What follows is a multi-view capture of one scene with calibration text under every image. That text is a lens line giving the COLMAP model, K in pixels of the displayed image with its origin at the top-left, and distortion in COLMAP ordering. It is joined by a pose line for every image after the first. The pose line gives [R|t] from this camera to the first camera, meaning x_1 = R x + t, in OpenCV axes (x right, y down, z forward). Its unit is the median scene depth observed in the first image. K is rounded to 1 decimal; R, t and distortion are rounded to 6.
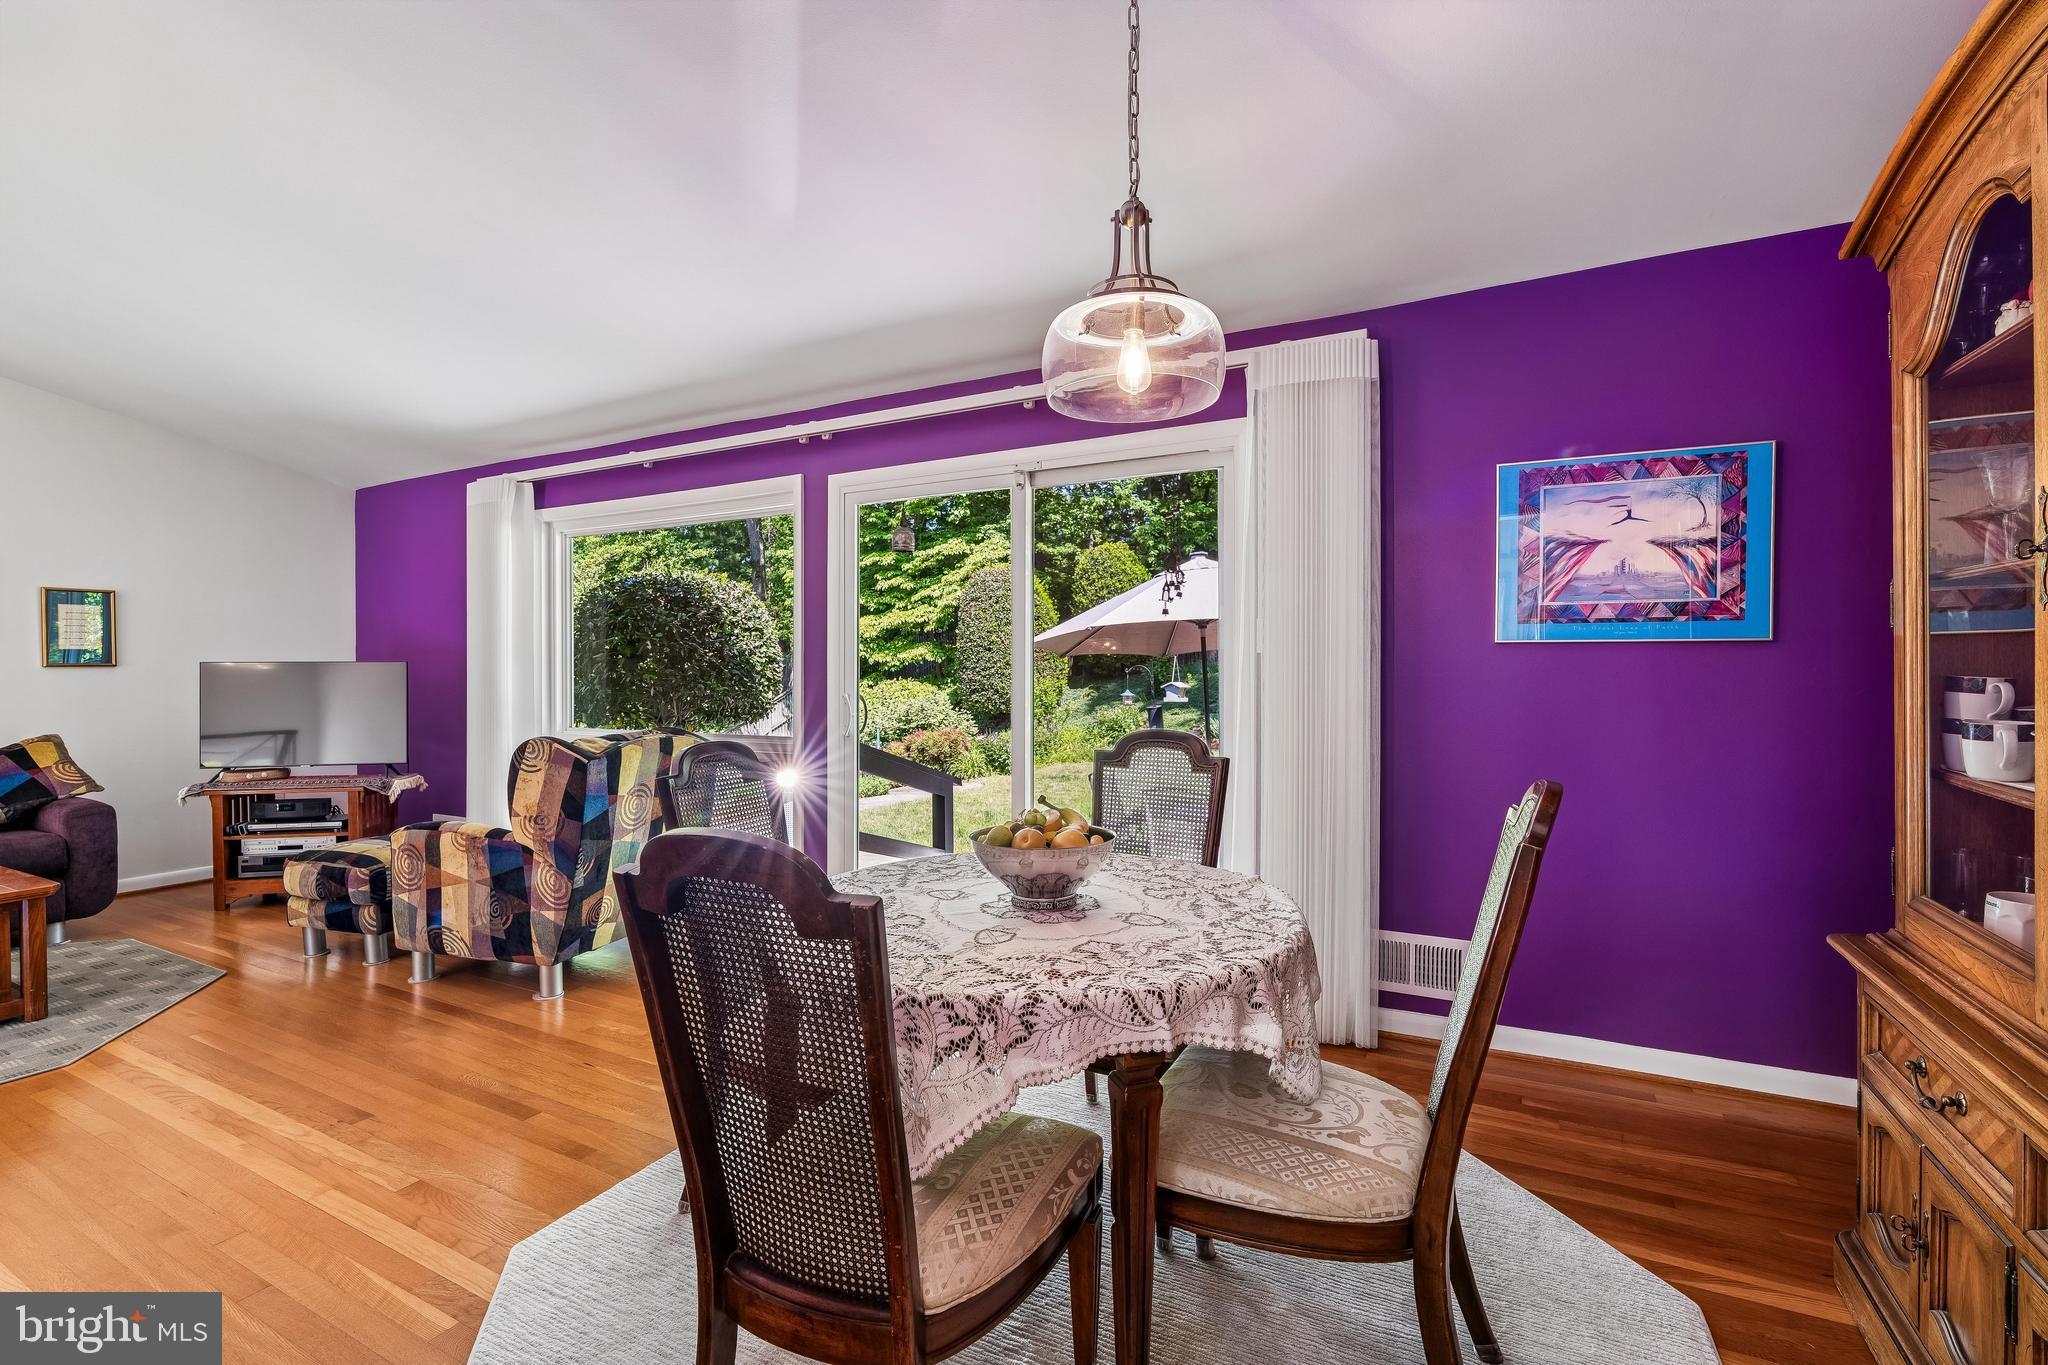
lens RADIAL K [[905.4, 0, 1017.7], [0, 905.4, 679.5], [0, 0, 1]] dist [-0.008340, 0.001101]
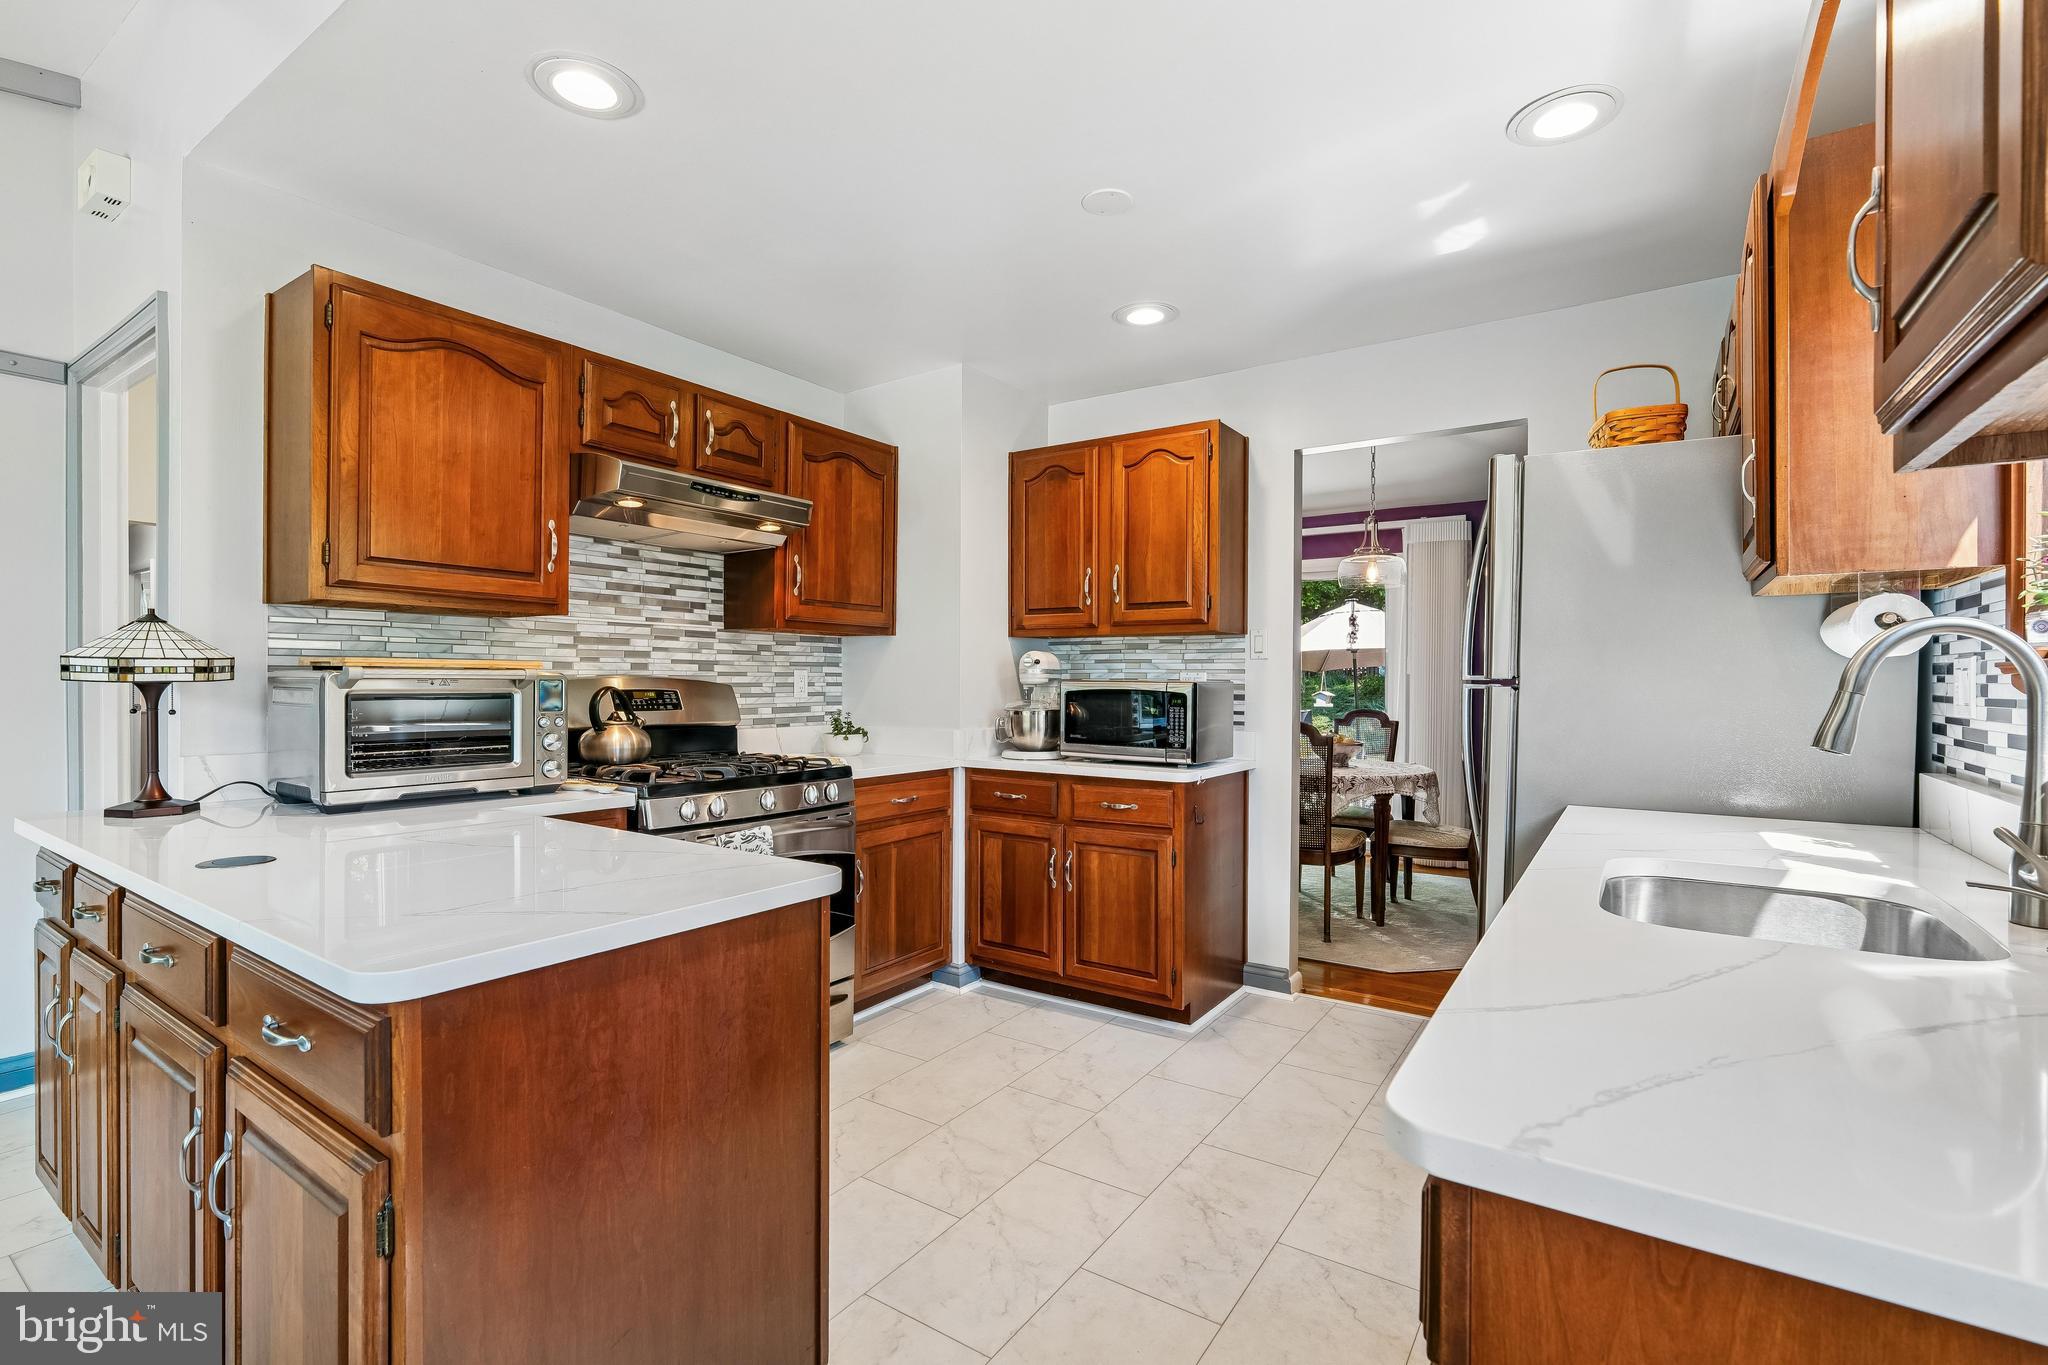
lens RADIAL K [[905.4, 0, 1017.7], [0, 905.4, 679.5], [0, 0, 1]] dist [-0.008340, 0.001101]
pose [[0.993560, 0.010876, -0.112786, -0.368776], [-0.012083, 0.999877, -0.010028, 0.013530], [0.112663, 0.011326, 0.993569, -1.092477]]
